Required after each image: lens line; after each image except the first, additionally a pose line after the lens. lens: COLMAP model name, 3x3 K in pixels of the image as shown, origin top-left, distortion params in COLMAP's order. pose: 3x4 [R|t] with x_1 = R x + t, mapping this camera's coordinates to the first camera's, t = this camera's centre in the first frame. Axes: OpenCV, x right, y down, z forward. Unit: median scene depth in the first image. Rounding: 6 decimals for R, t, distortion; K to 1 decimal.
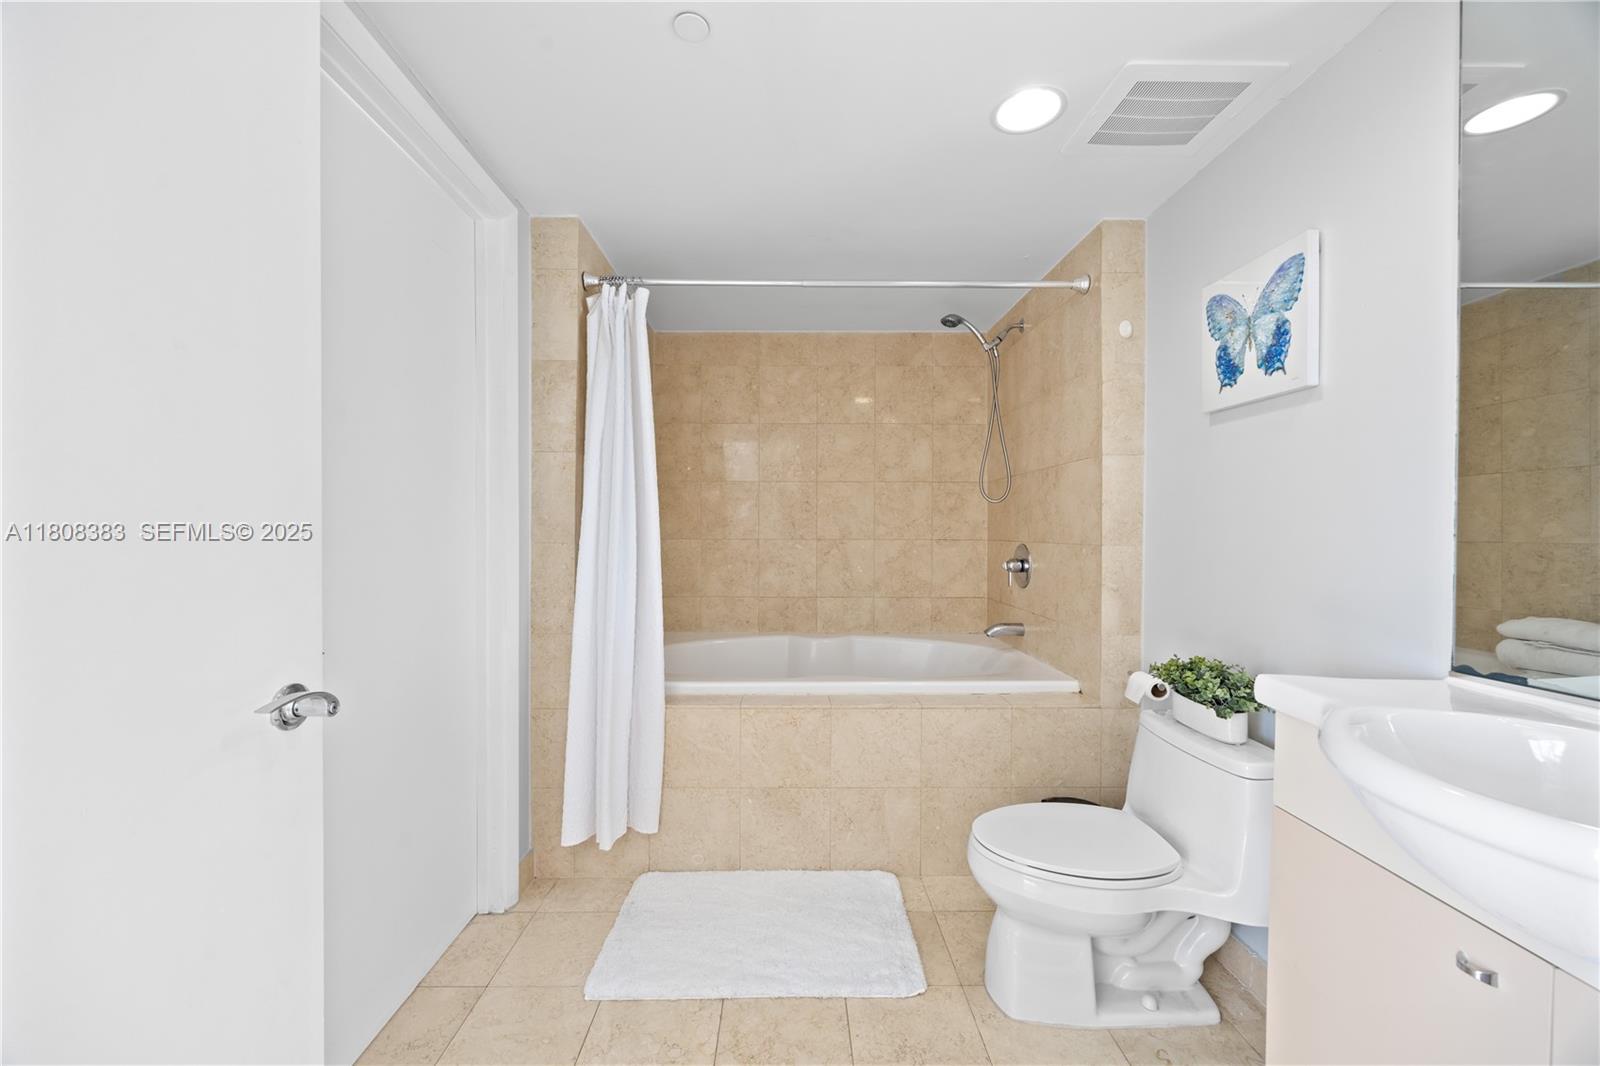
lens RADIAL K [[618.5, 0, 797.3], [0, 618.5, 534.9], [0, 0, 1]] dist [0.002217, 0.000045]
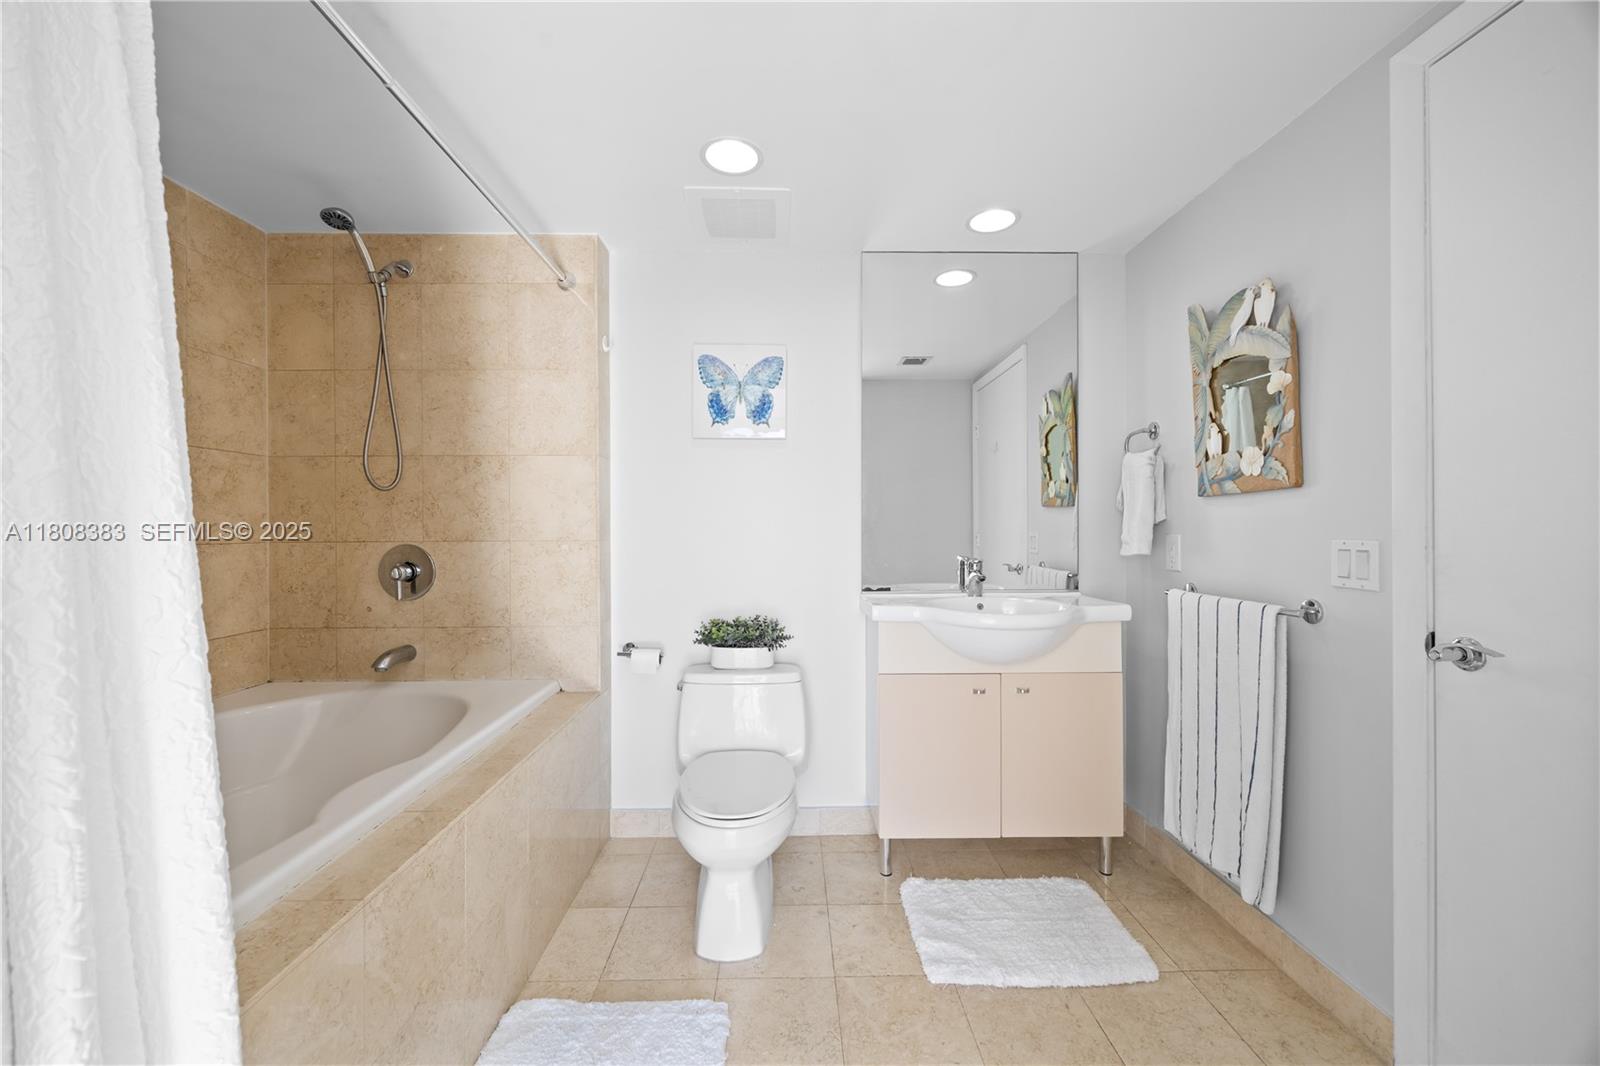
lens RADIAL K [[618.5, 0, 797.1], [0, 618.5, 523.2], [0, 0, 1]] dist [0.002217, 0.000045]
pose [[-0.004240, -0.005873, 0.999974, -0.724758], [0.010695, 0.999925, 0.005918, -0.019187], [-0.999934, 0.010720, -0.004177, 0.840015]]
